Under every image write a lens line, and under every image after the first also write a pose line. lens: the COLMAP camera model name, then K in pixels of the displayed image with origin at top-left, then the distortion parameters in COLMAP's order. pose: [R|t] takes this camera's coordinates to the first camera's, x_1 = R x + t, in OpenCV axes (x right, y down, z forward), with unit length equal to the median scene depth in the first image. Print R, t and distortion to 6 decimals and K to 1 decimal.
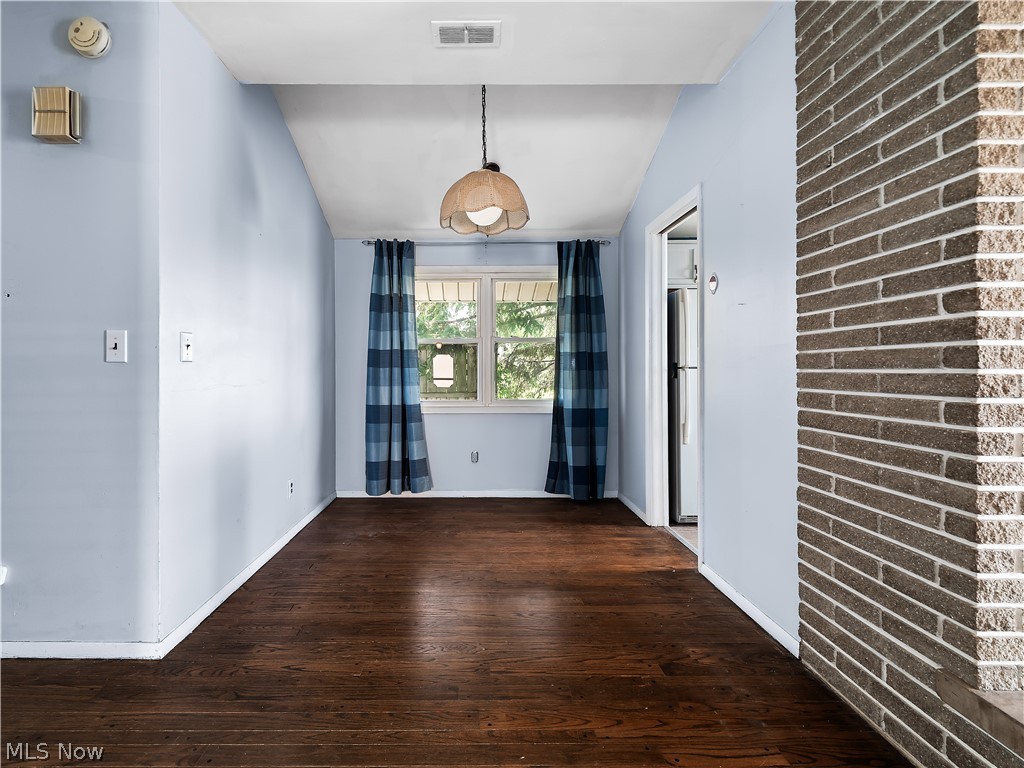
lens RADIAL K [[515.3, 0, 480.9], [0, 515.3, 370.5], [0, 0, 1]] dist [0.002608, -0.002574]
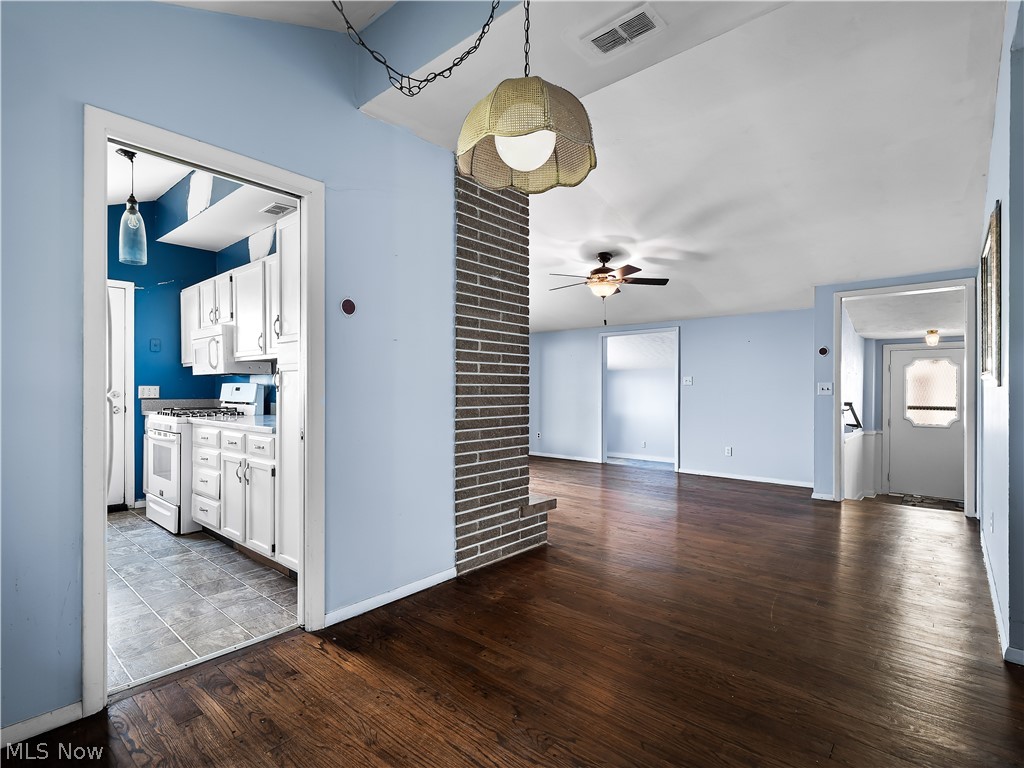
lens RADIAL K [[515.3, 0, 513.5], [0, 515.3, 389.1], [0, 0, 1]] dist [0.002608, -0.002574]
pose [[-0.756226, 0.000636, 0.654310, -0.570551], [-0.000120, 0.999999, -0.001111, -0.019296], [-0.654310, -0.000919, -0.756226, 2.119568]]
